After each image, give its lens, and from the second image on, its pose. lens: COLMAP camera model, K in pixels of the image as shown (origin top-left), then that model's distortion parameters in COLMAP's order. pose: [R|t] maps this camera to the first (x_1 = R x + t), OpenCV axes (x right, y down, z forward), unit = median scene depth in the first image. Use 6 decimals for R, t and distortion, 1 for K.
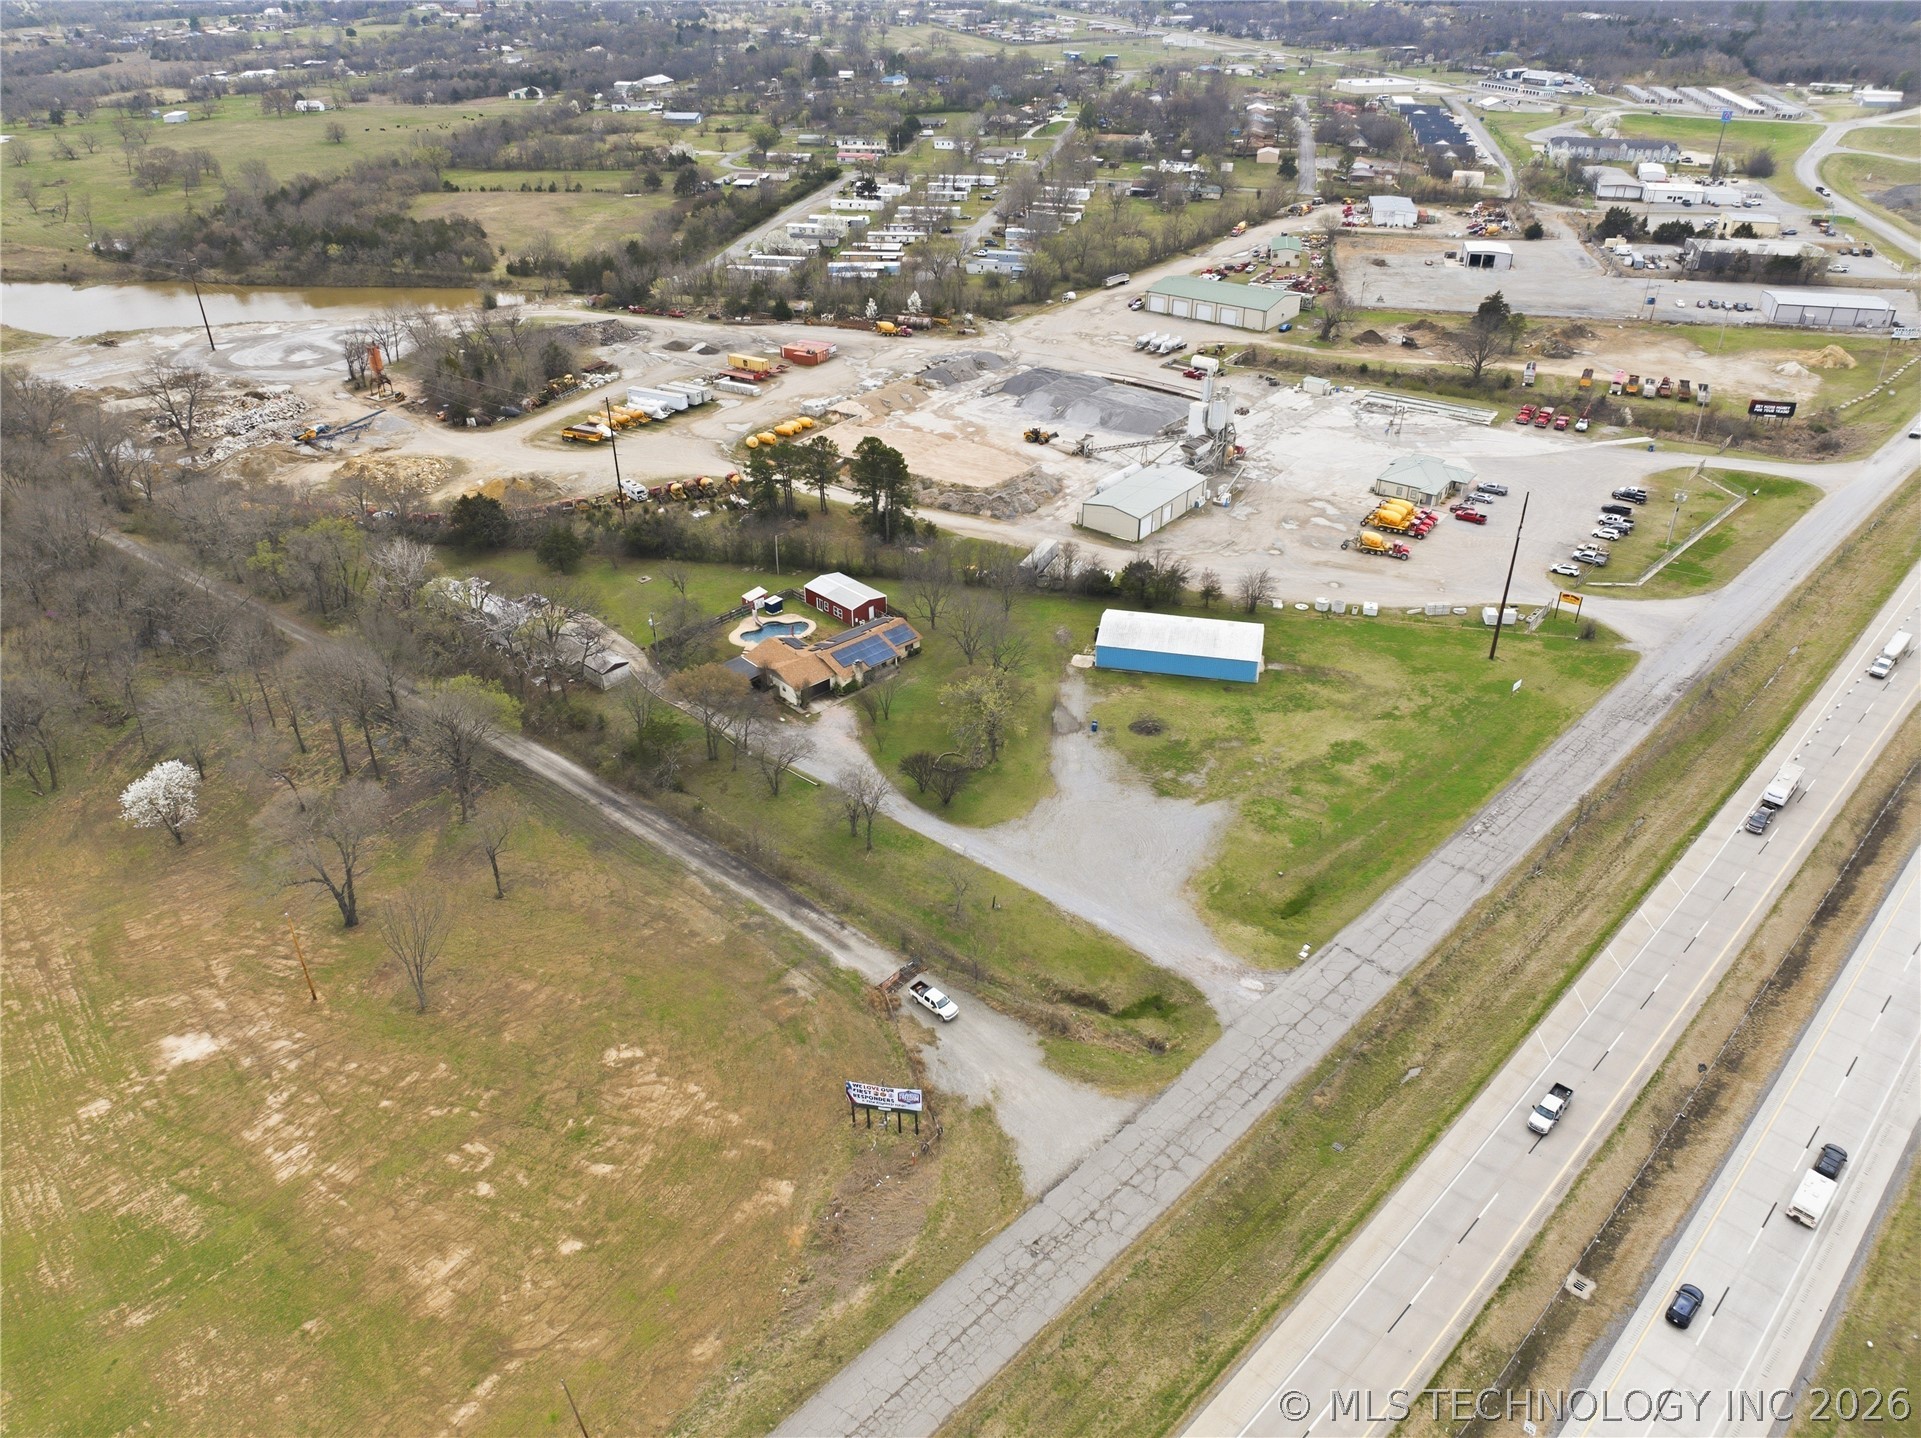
lens RADIAL K [[1349.3, 0, 960.5], [0, 1349.3, 719.0], [0, 0, 1]] dist [-0.037261, -0.004080]
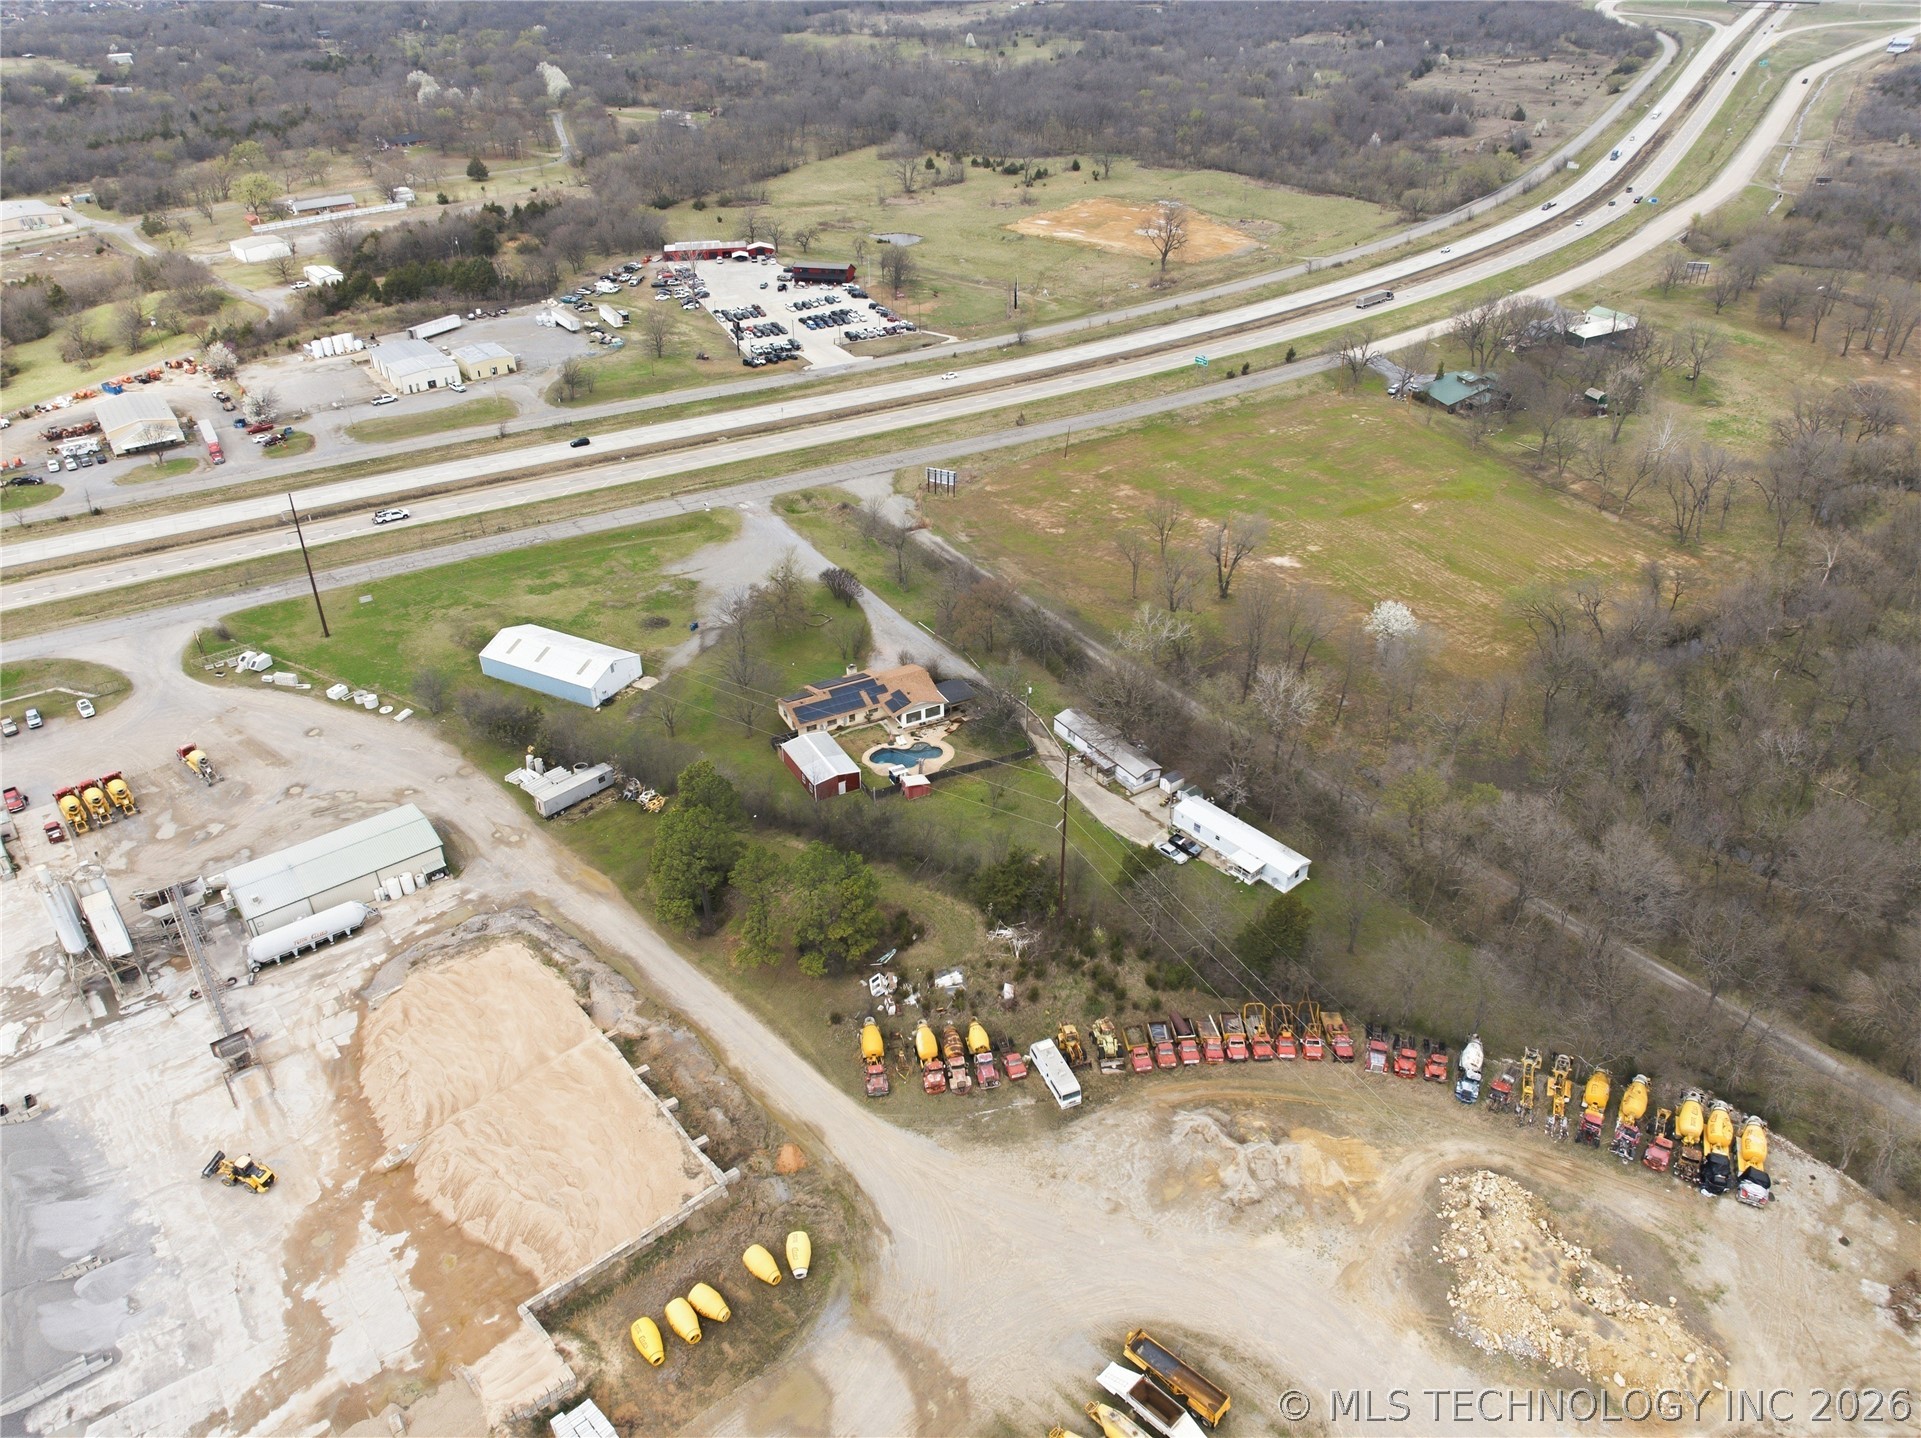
lens RADIAL K [[1350.8, 0, 960.5], [0, 1350.8, 719.0], [0, 0, 1]] dist [-0.053689, 0.027542]
pose [[-0.967168, -0.126979, 0.220141, -0.322842], [0.140067, 0.456450, 0.878655, -0.770711], [-0.212054, 0.880642, -0.423678, 1.160762]]
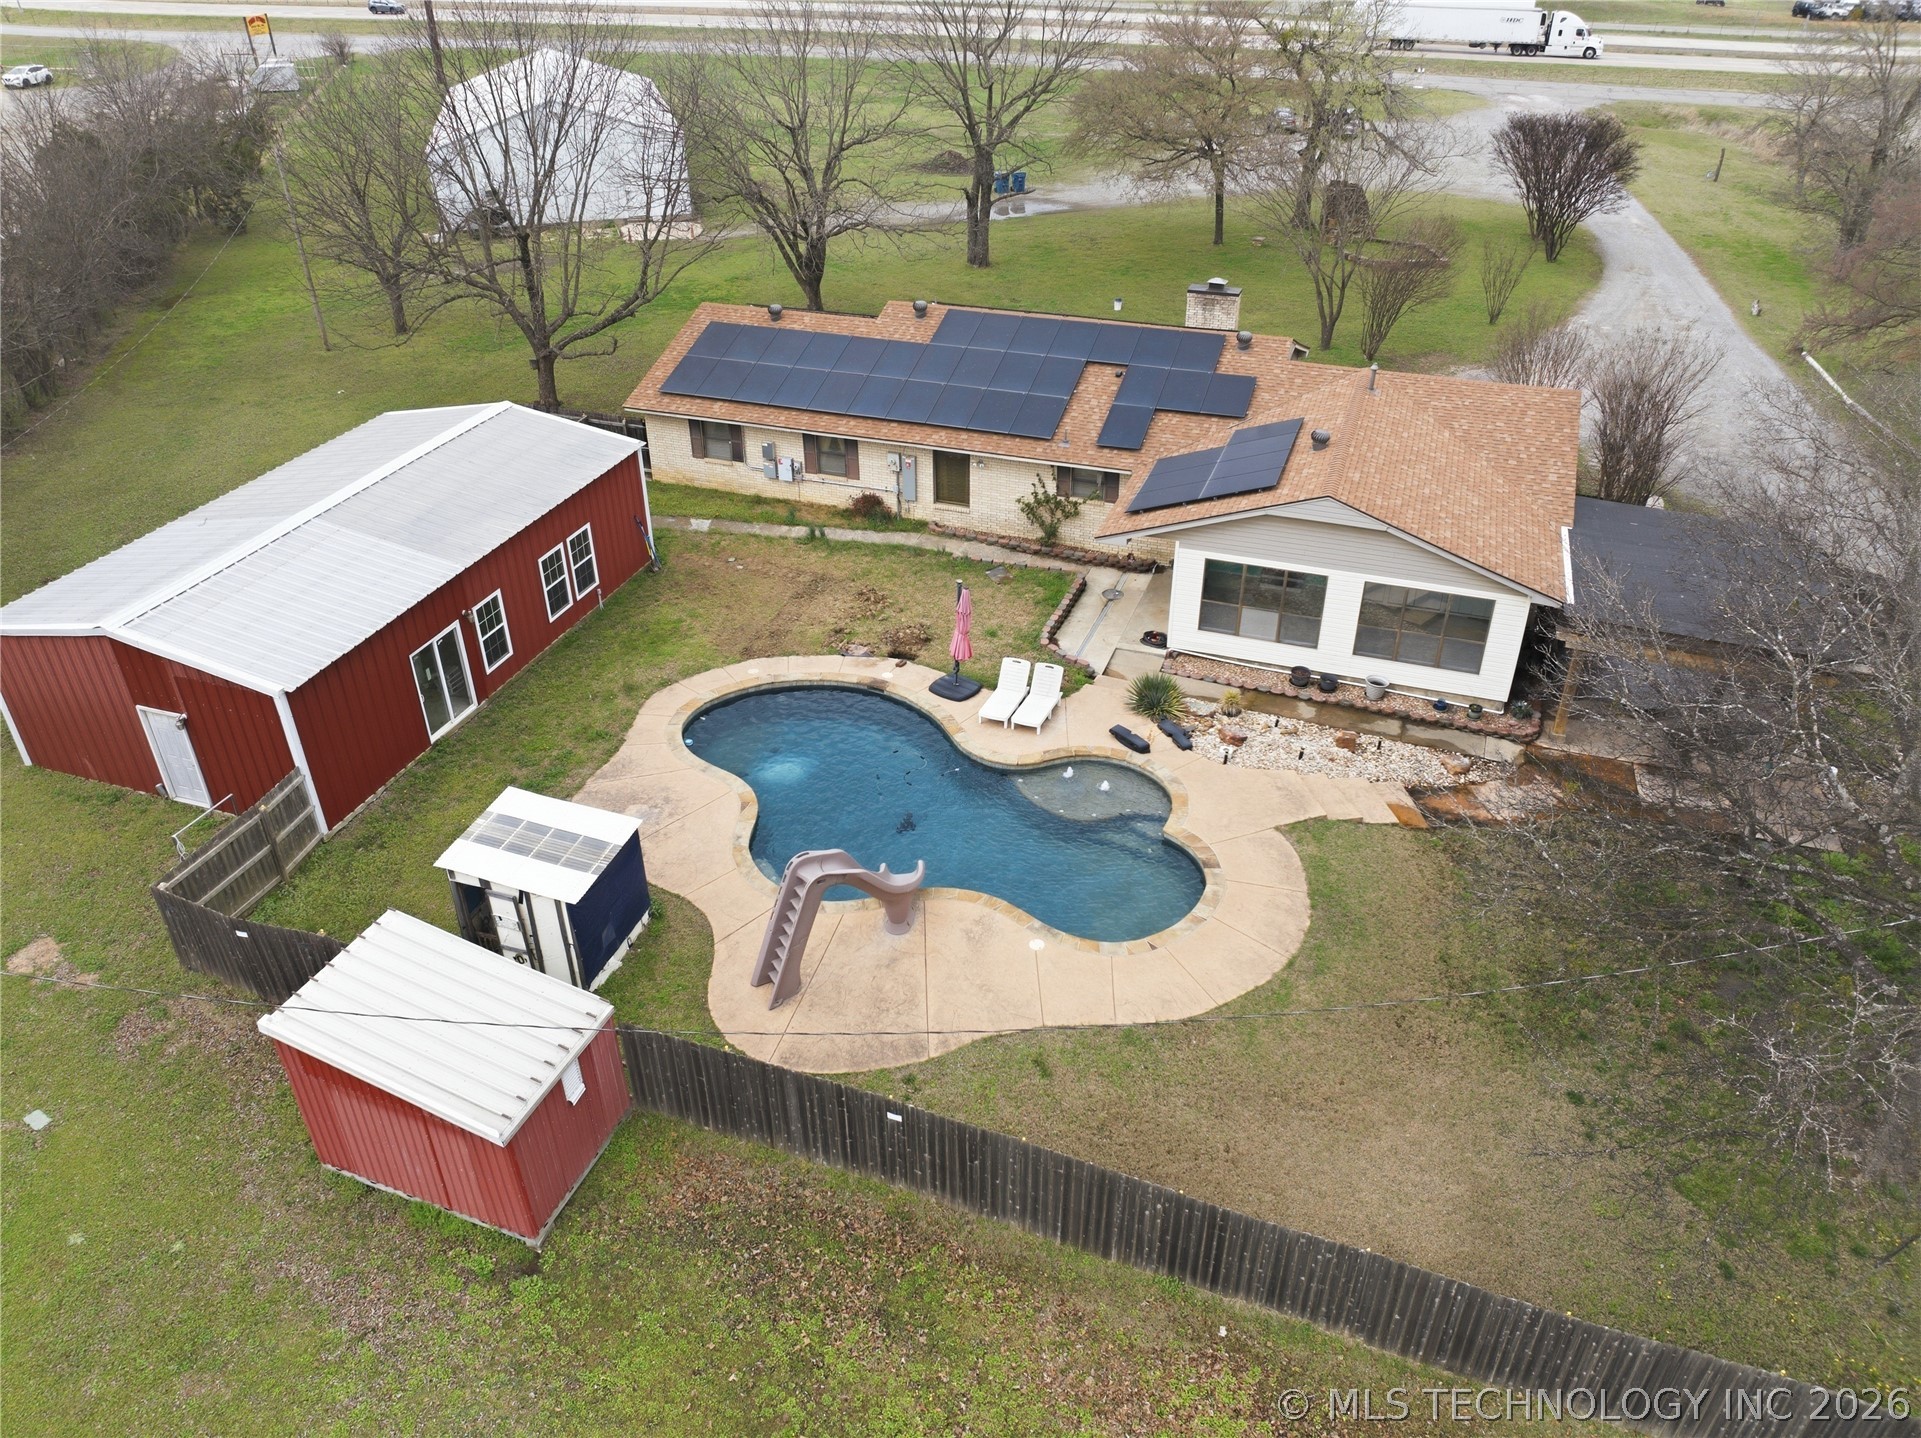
lens RADIAL K [[1352.4, 0, 953.9], [0, 1352.4, 715.9], [0, 0, 1]] dist [-0.030389, 0.004428]
pose [[-0.467147, -0.463695, 0.752835, -0.189341], [0.463002, 0.597089, 0.655067, -0.122747], [-0.753261, 0.654577, -0.064236, 0.845158]]
